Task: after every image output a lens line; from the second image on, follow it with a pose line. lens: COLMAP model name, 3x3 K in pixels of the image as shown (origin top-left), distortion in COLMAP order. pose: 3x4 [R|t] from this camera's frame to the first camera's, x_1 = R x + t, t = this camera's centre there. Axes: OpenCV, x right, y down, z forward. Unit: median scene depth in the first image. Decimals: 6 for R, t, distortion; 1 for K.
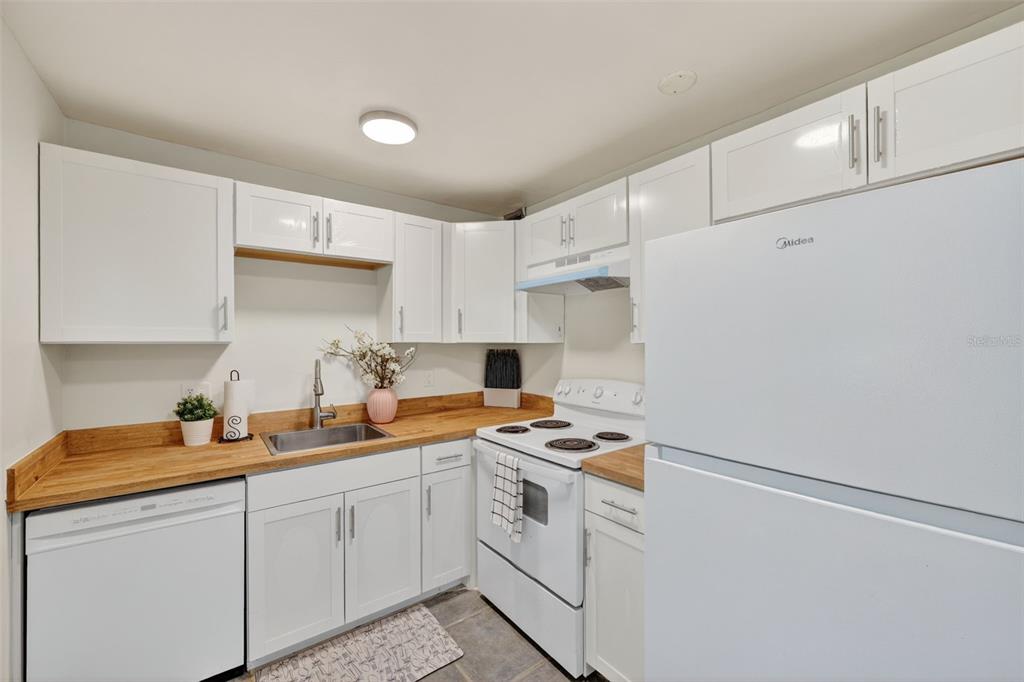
lens RADIAL K [[413.1, 0, 510.0], [0, 413.1, 342.2], [0, 0, 1]] dist [-0.002309, 0.000192]
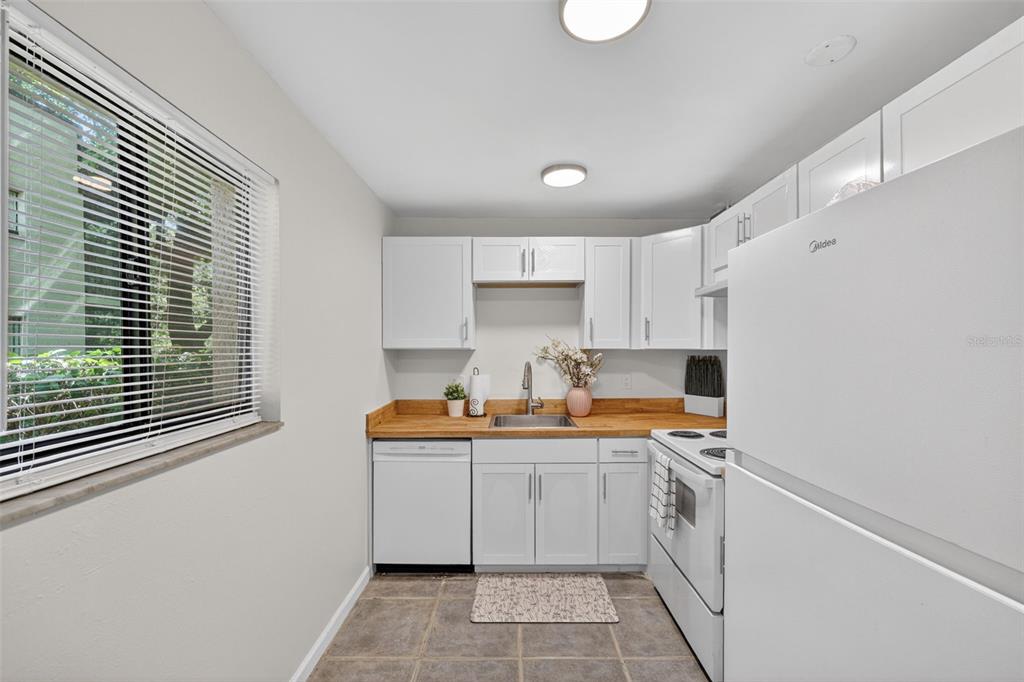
lens RADIAL K [[413.1, 0, 505.8], [0, 413.1, 351.6], [0, 0, 1]] dist [-0.002309, 0.000192]
pose [[0.794474, 0.006669, -0.607262, 0.289939], [-0.001443, 0.999958, 0.009093, -0.001777], [0.607297, -0.006348, 0.794450, -0.083187]]
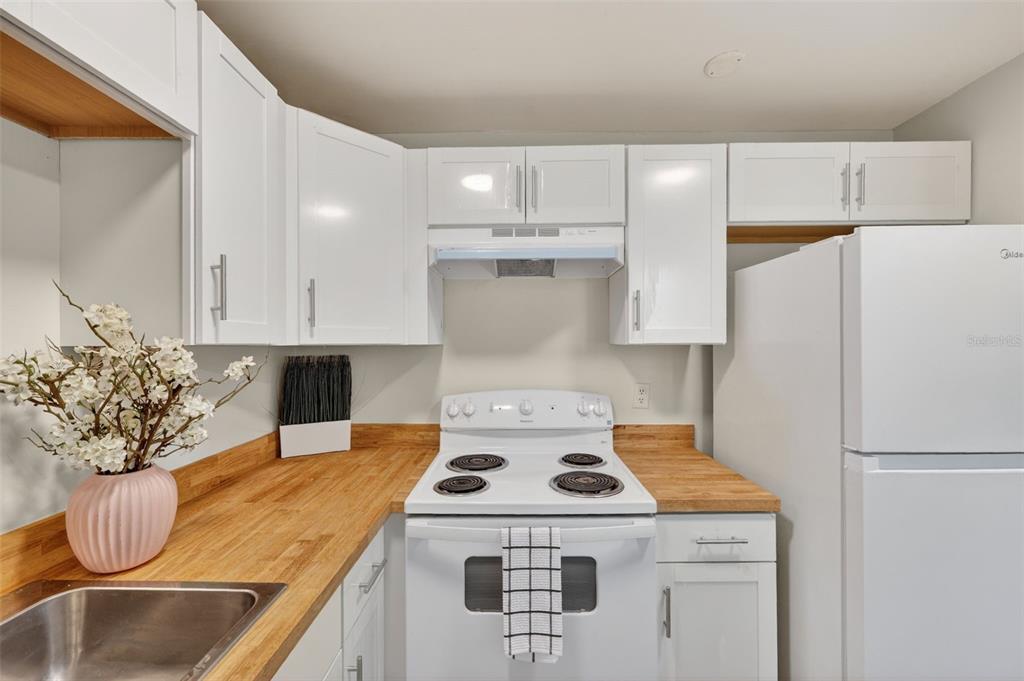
lens RADIAL K [[413.1, 0, 508.9], [0, 413.1, 345.1], [0, 0, 1]] dist [-0.002309, 0.000192]
pose [[0.605194, -0.002347, 0.796075, -0.467458], [0.003998, 0.999992, -0.000091, 0.003704], [-0.796068, 0.003238, 0.605198, 0.604148]]
